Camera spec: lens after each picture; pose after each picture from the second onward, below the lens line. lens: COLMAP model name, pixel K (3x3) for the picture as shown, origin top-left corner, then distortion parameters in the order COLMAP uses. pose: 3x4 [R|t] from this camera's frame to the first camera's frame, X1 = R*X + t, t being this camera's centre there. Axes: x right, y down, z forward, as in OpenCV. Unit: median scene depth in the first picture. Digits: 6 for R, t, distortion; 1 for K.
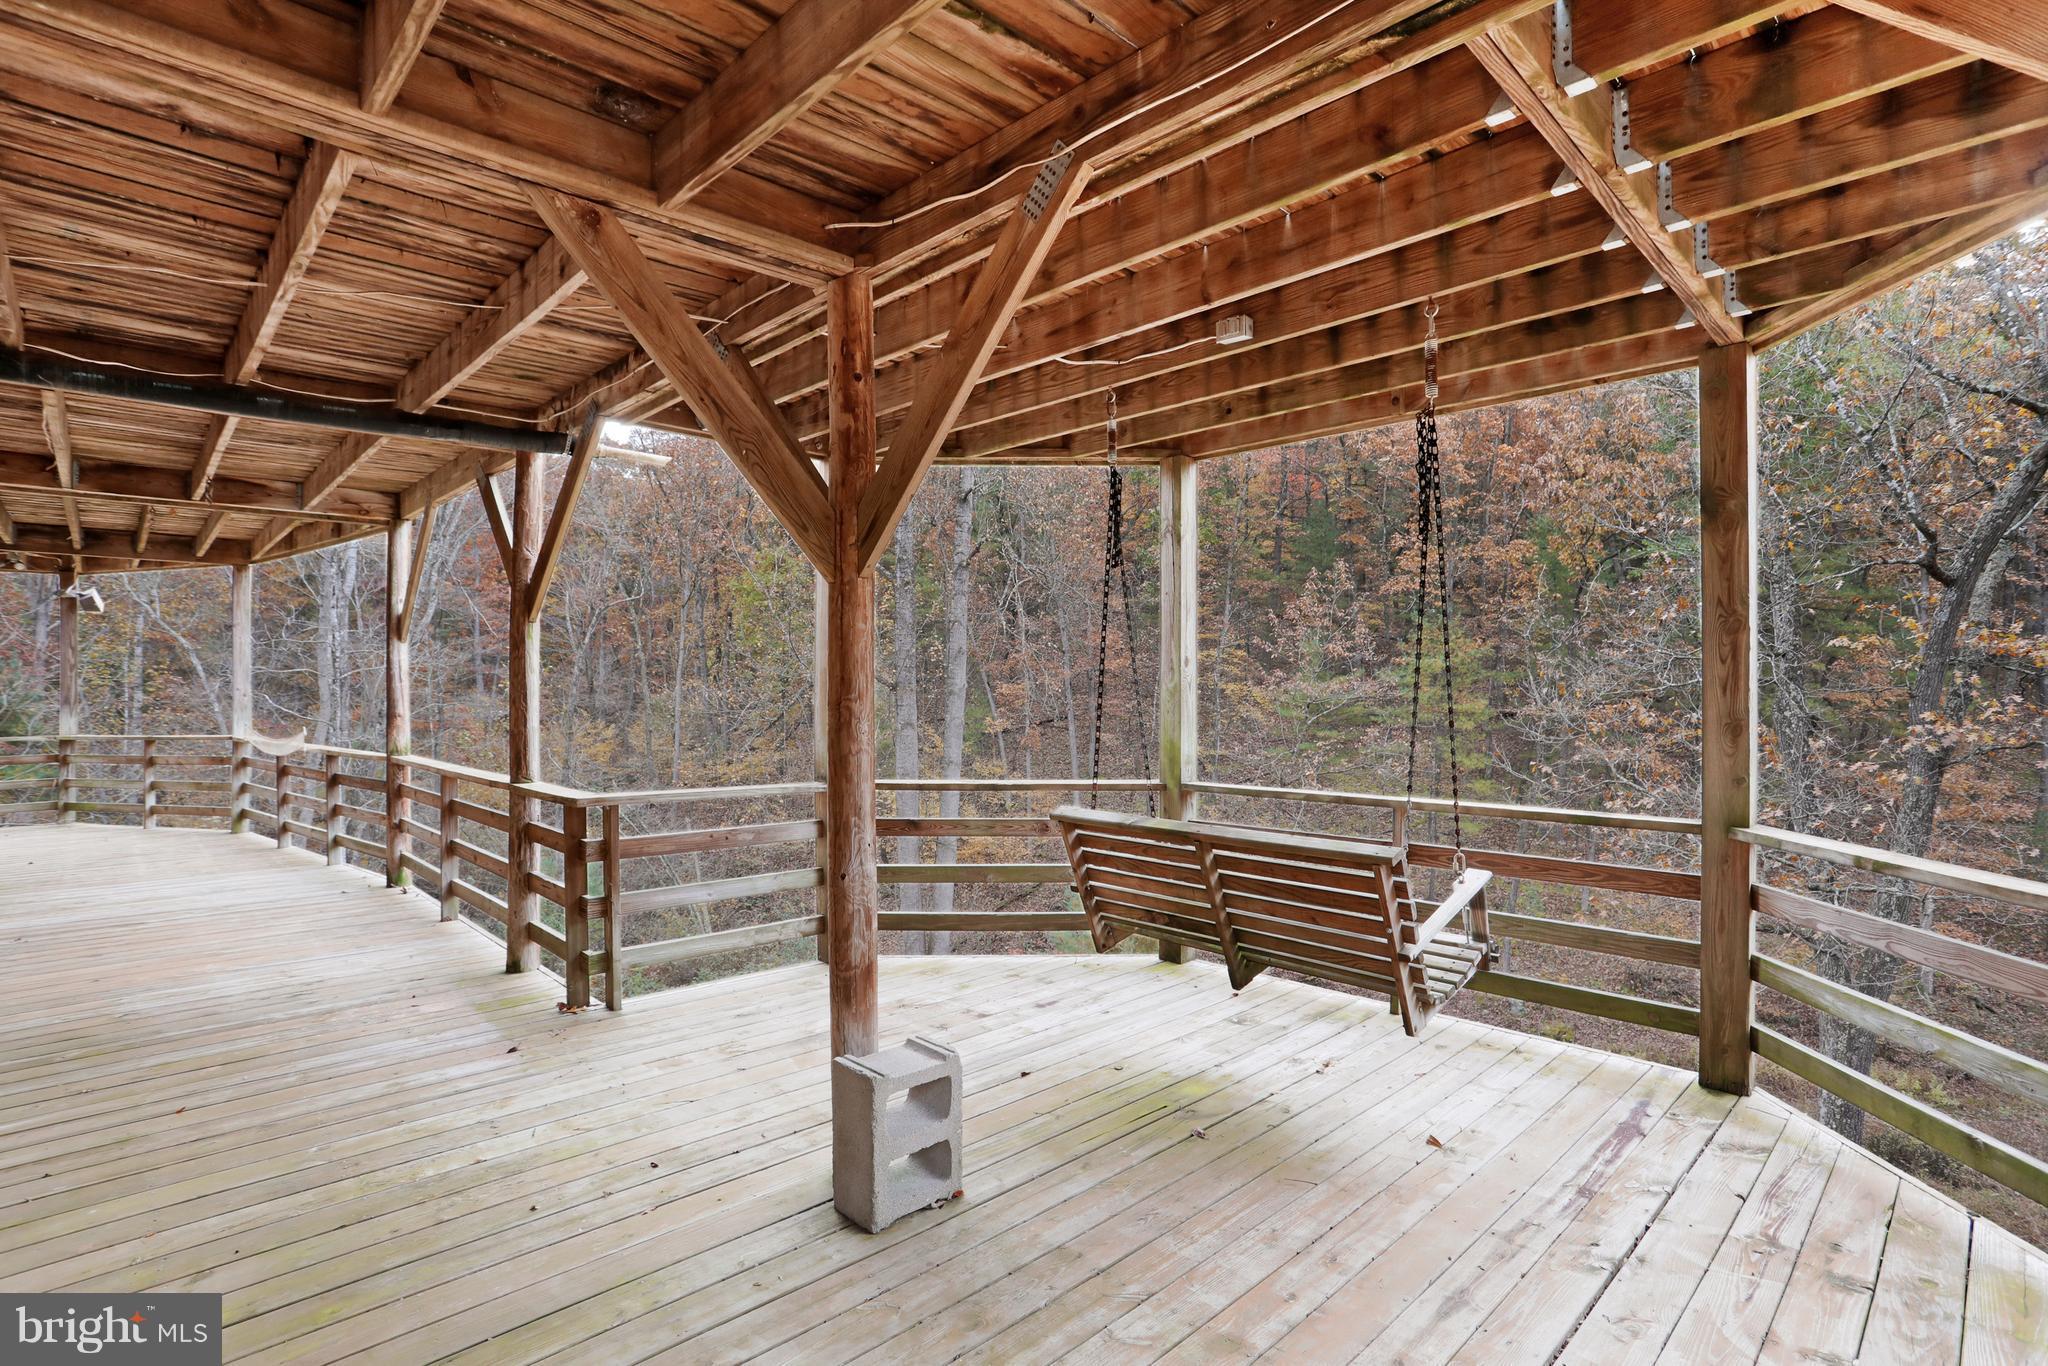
lens RADIAL K [[994.4, 0, 1019.5], [0, 994.4, 685.6], [0, 0, 1]] dist [-0.064840, 0.033452]
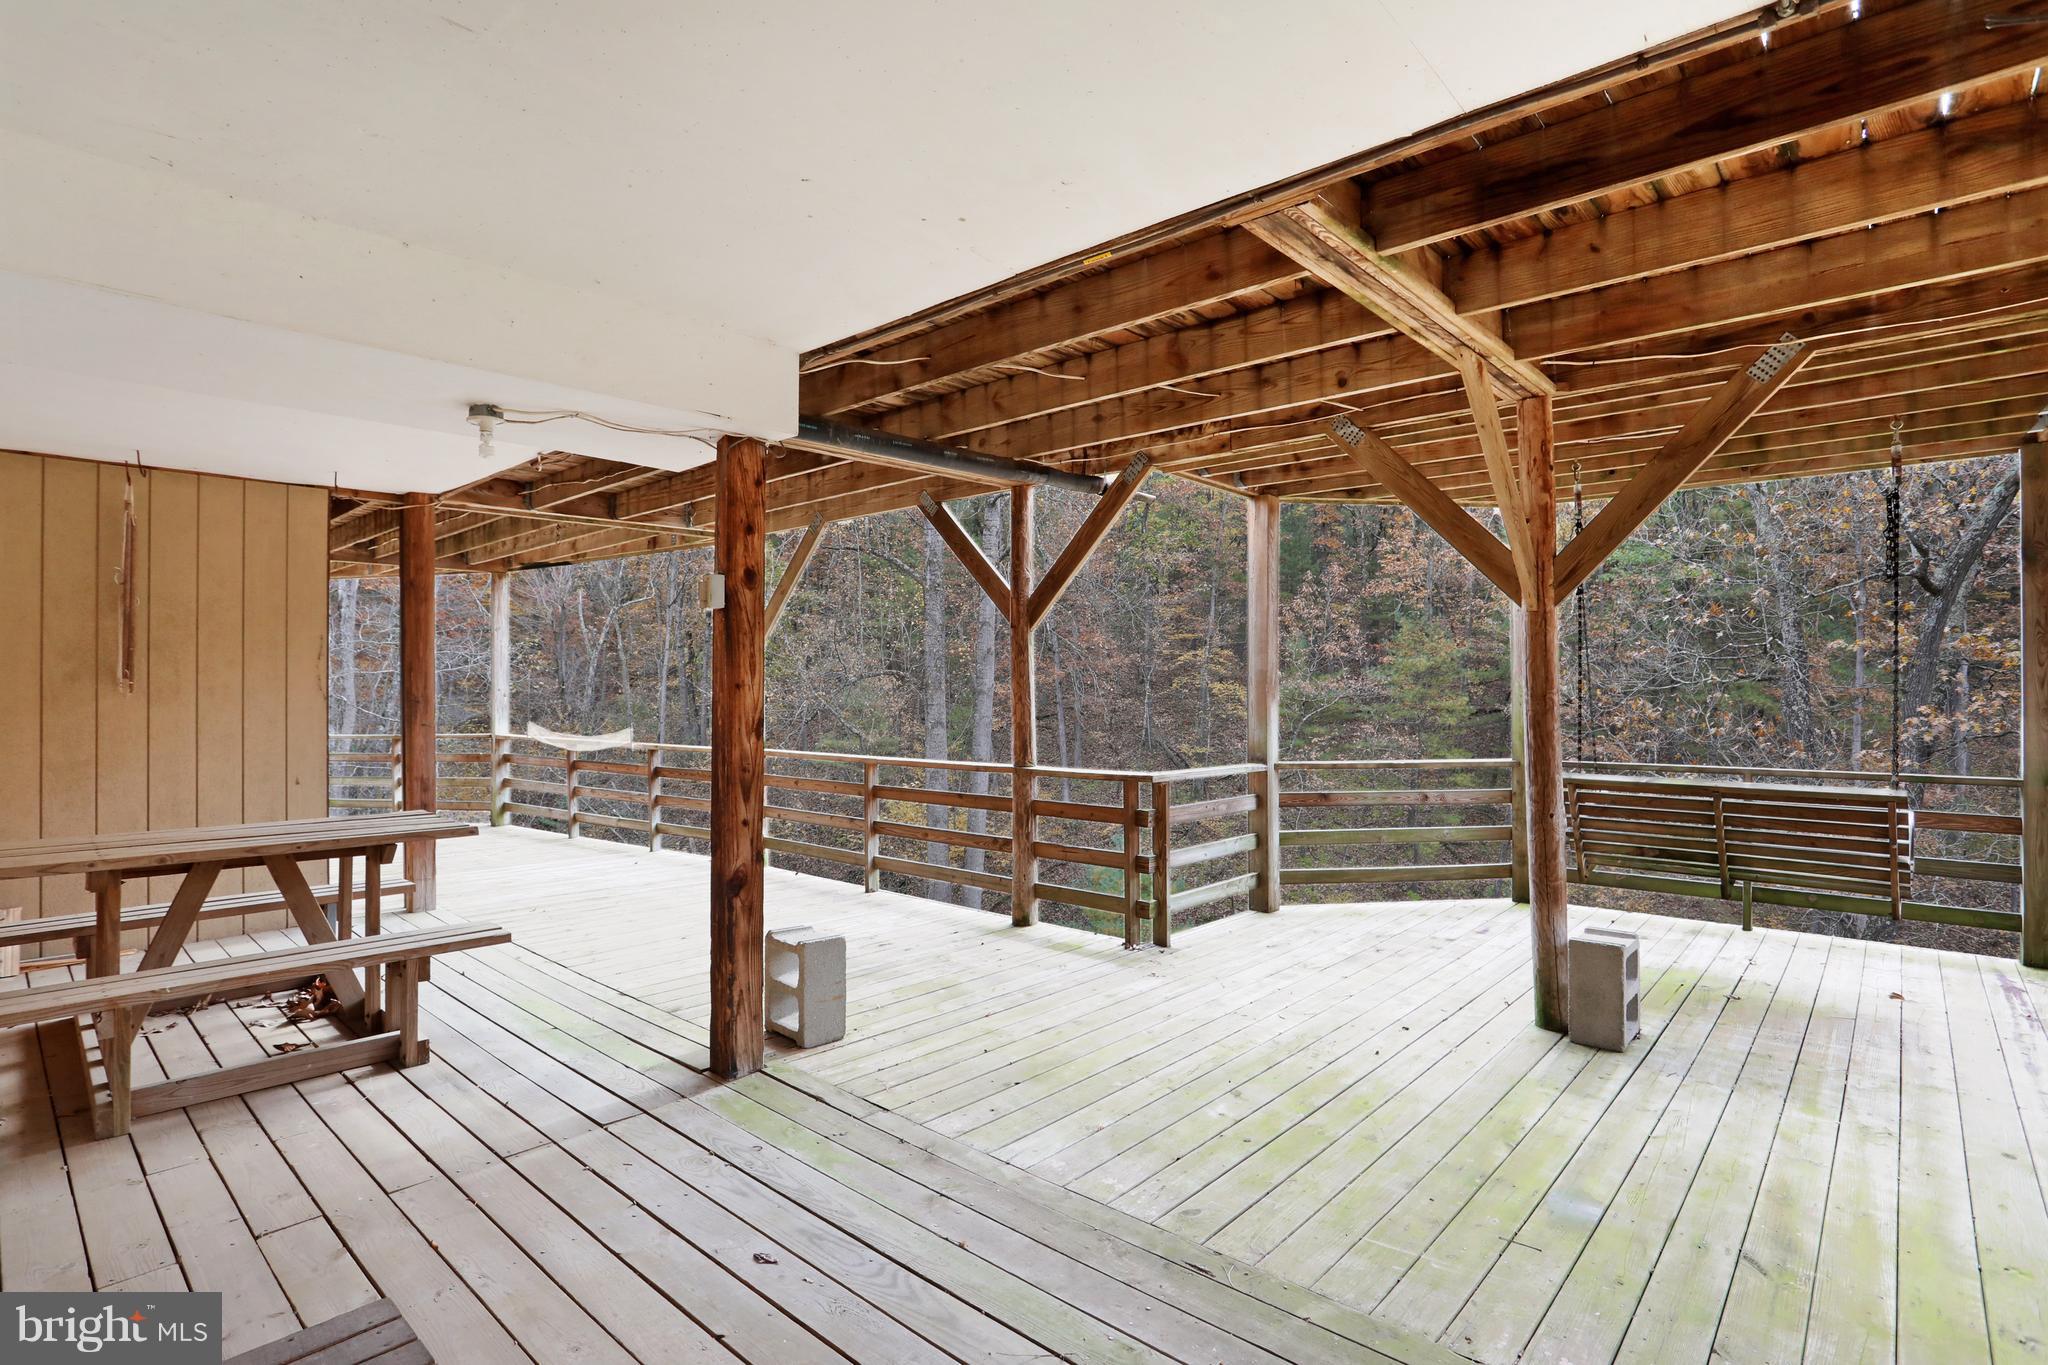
lens RADIAL K [[991.7, 0, 1046.5], [0, 991.7, 684.0], [0, 0, 1]] dist [-0.057504, 0.024420]
pose [[0.997474, -0.002748, 0.070981, -0.342942], [0.002820, 0.999996, -0.000909, 0.000180], [-0.070979, 0.001106, 0.997477, -0.123223]]
